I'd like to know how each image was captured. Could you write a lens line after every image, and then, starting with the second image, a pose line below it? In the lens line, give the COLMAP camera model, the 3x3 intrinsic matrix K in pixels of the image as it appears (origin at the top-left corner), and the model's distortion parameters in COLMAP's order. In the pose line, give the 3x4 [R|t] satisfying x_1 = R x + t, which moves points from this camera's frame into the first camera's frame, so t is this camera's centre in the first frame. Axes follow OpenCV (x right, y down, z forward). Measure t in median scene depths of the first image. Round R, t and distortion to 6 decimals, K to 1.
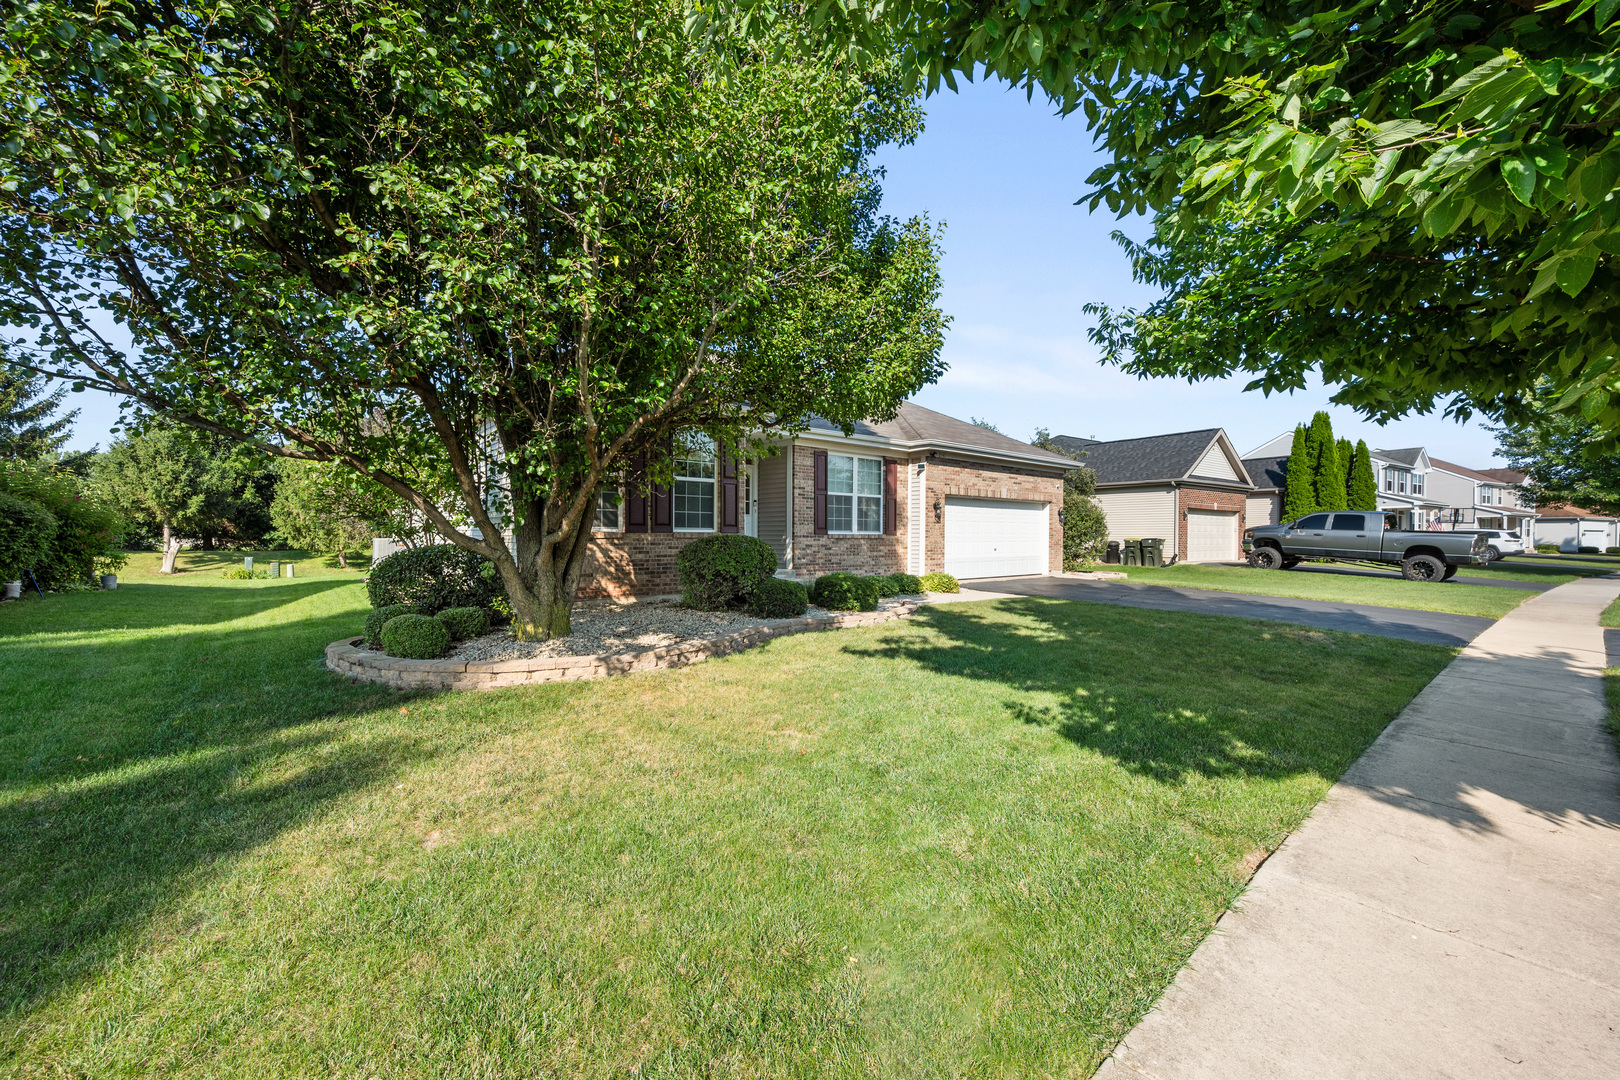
lens RADIAL K [[636.5, 0, 810.6], [0, 636.5, 537.5], [0, 0, 1]] dist [-0.001554, -0.000062]
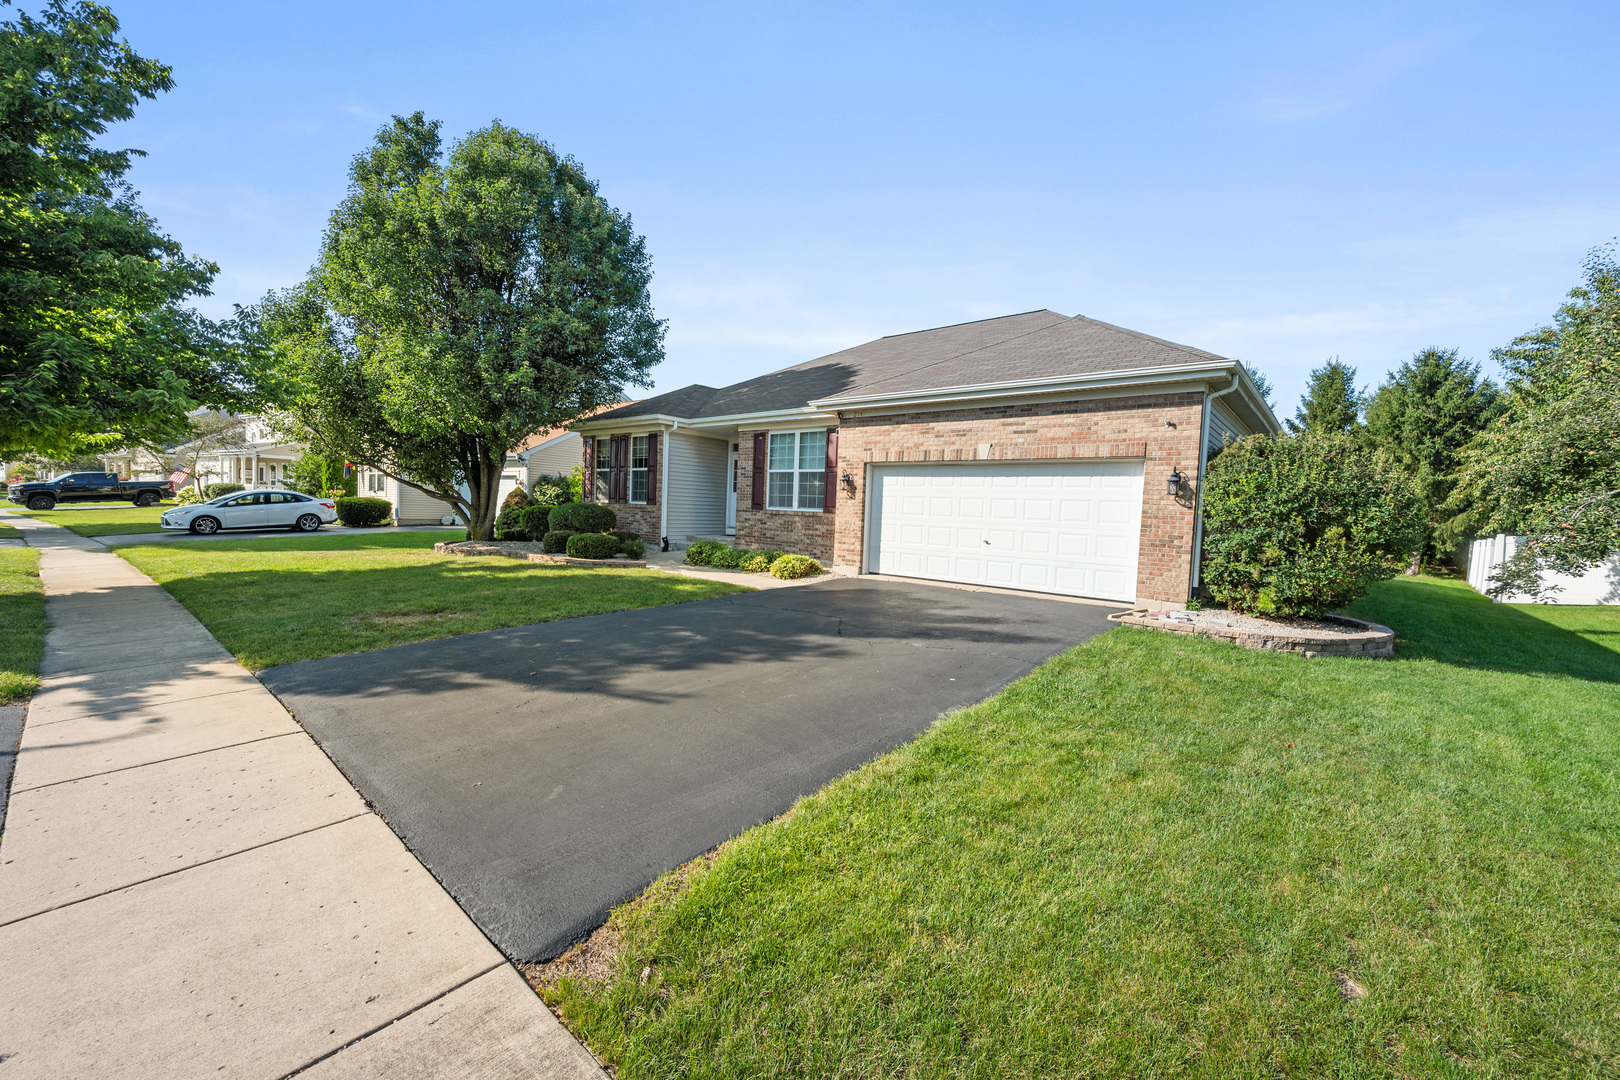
lens RADIAL K [[636.5, 0, 808.6], [0, 636.5, 540.7], [0, 0, 1]] dist [-0.001554, -0.000062]
pose [[0.174363, 0.058131, -0.982964, 1.039378], [-0.035074, 0.997989, 0.052798, -0.011586], [0.984056, 0.025271, 0.176052, 0.846204]]
